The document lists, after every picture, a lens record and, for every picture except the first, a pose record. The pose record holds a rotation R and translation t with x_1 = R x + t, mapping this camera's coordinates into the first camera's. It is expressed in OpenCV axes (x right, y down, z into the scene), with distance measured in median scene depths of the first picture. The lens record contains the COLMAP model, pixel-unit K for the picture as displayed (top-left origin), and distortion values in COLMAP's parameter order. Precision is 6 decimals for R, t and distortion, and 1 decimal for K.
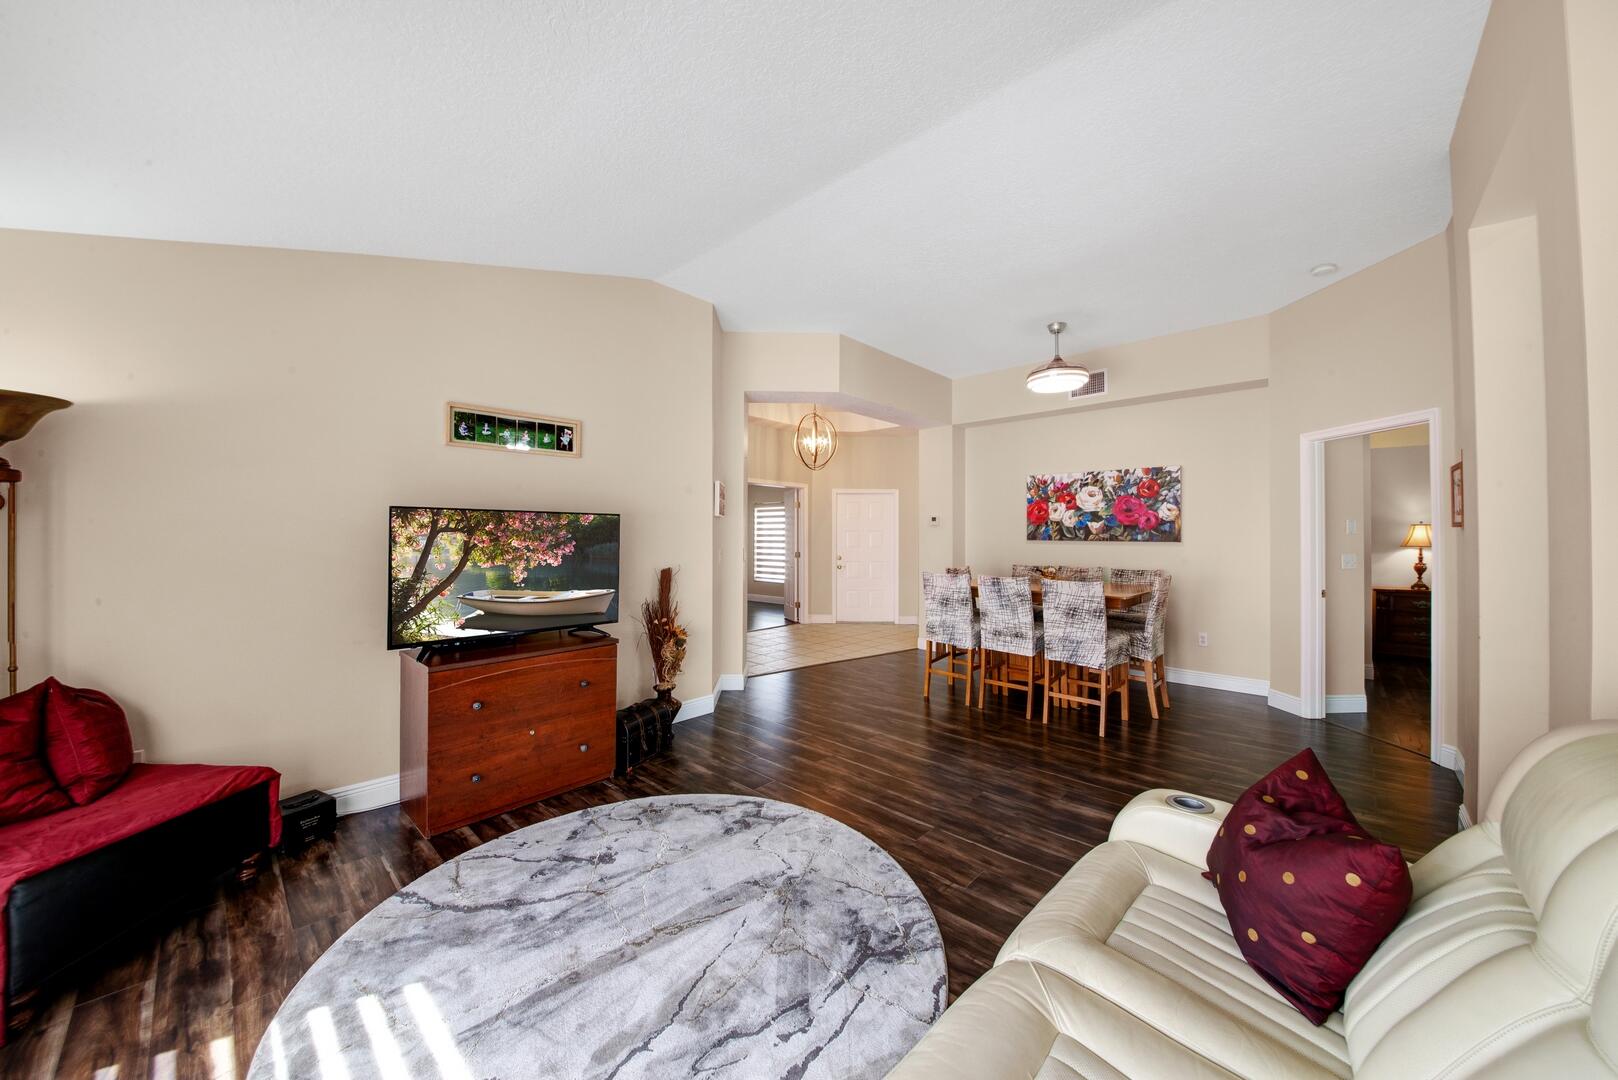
lens RADIAL K [[561.2, 0, 800.3], [0, 561.2, 529.9], [0, 0, 1]] dist [-0.005689, -0.005352]
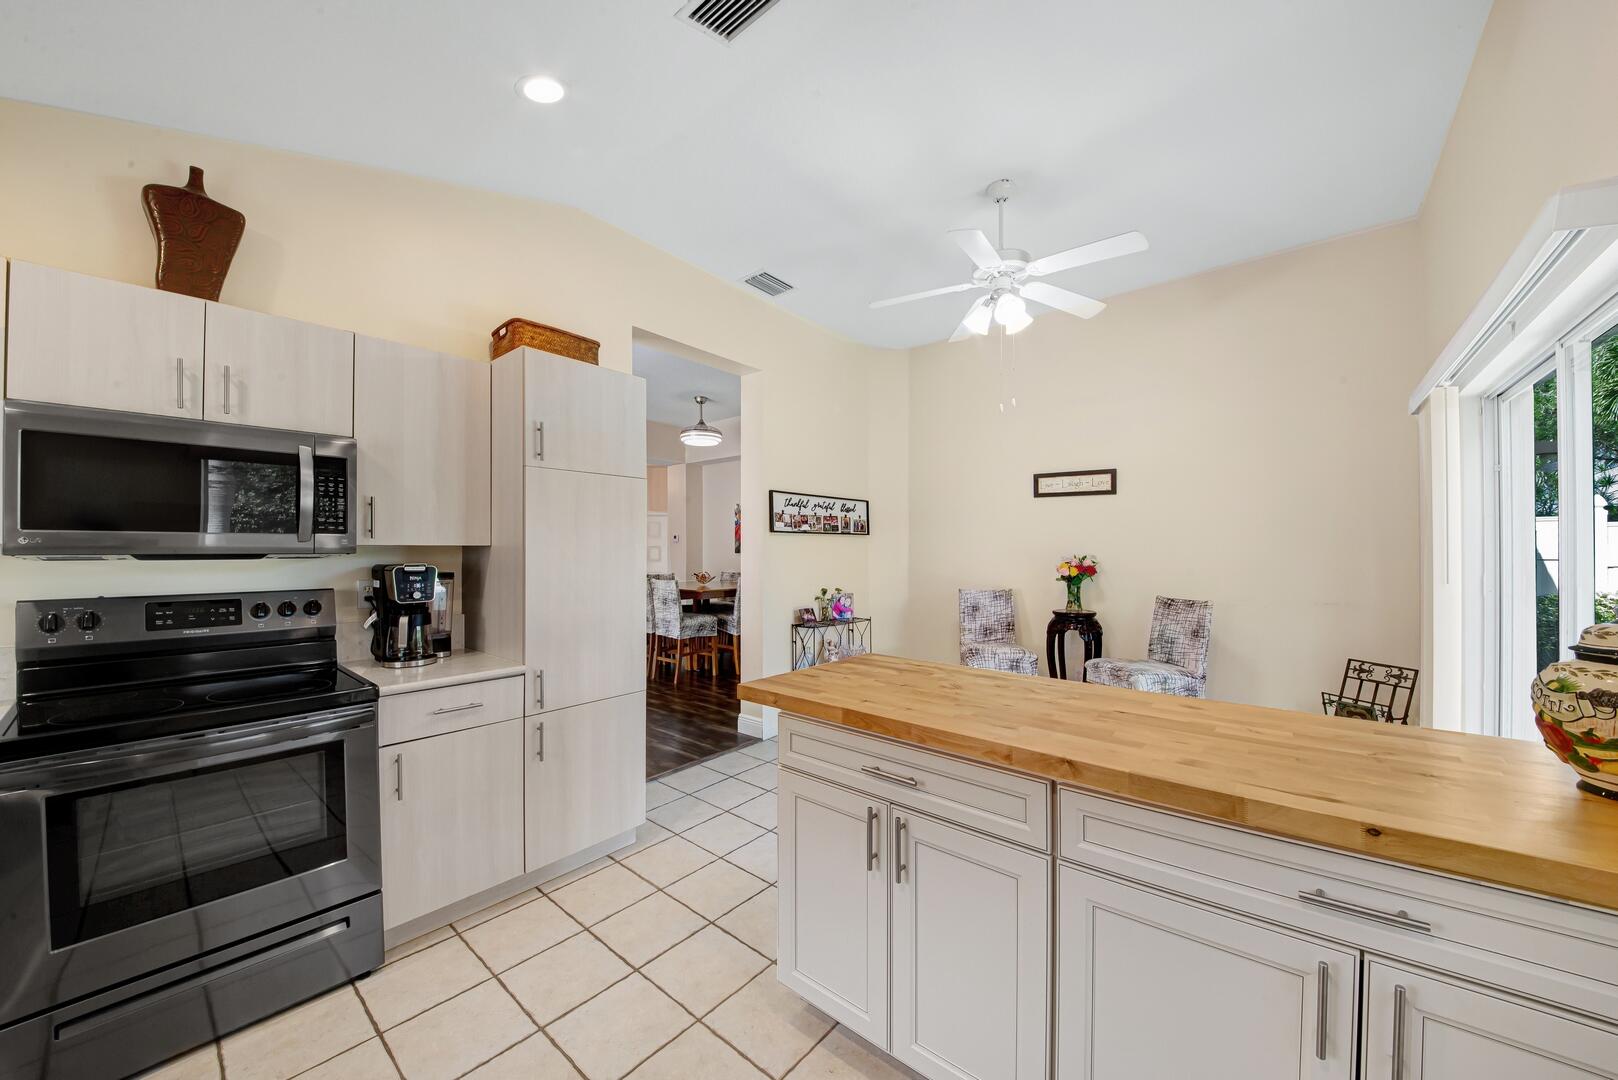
lens RADIAL K [[561.2, 0, 819.7], [0, 561.2, 551.8], [0, 0, 1]] dist [-0.005689, -0.005352]
pose [[0.997856, -0.000871, 0.065436, 0.599782], [0.000353, 0.999968, 0.007940, 0.005759], [-0.065441, -0.007900, 0.997825, -0.356597]]
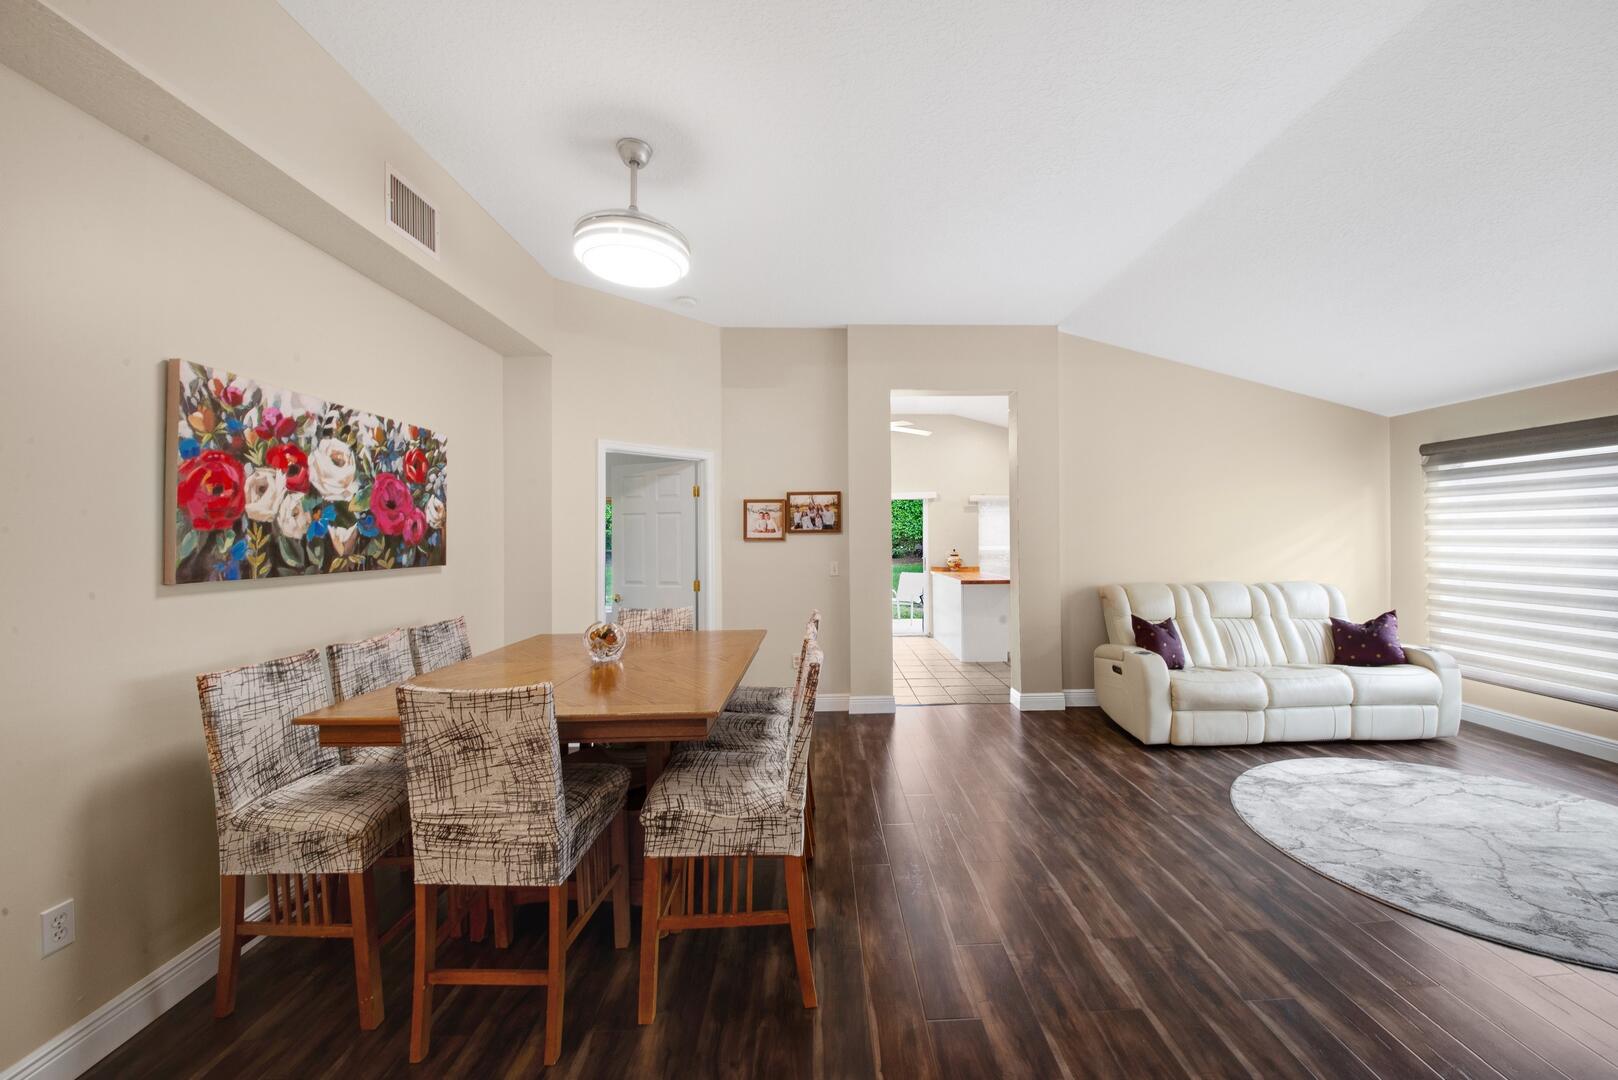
lens RADIAL K [[600.6, 0, 848.4], [0, 600.6, 525.5], [0, 0, 1]] dist [-0.009980, -0.004321]
pose [[-0.729229, 0.013782, 0.684130, -0.052589], [-0.000403, 0.999788, -0.020571, -0.006854], [-0.684269, -0.015277, -0.729069, 1.153686]]
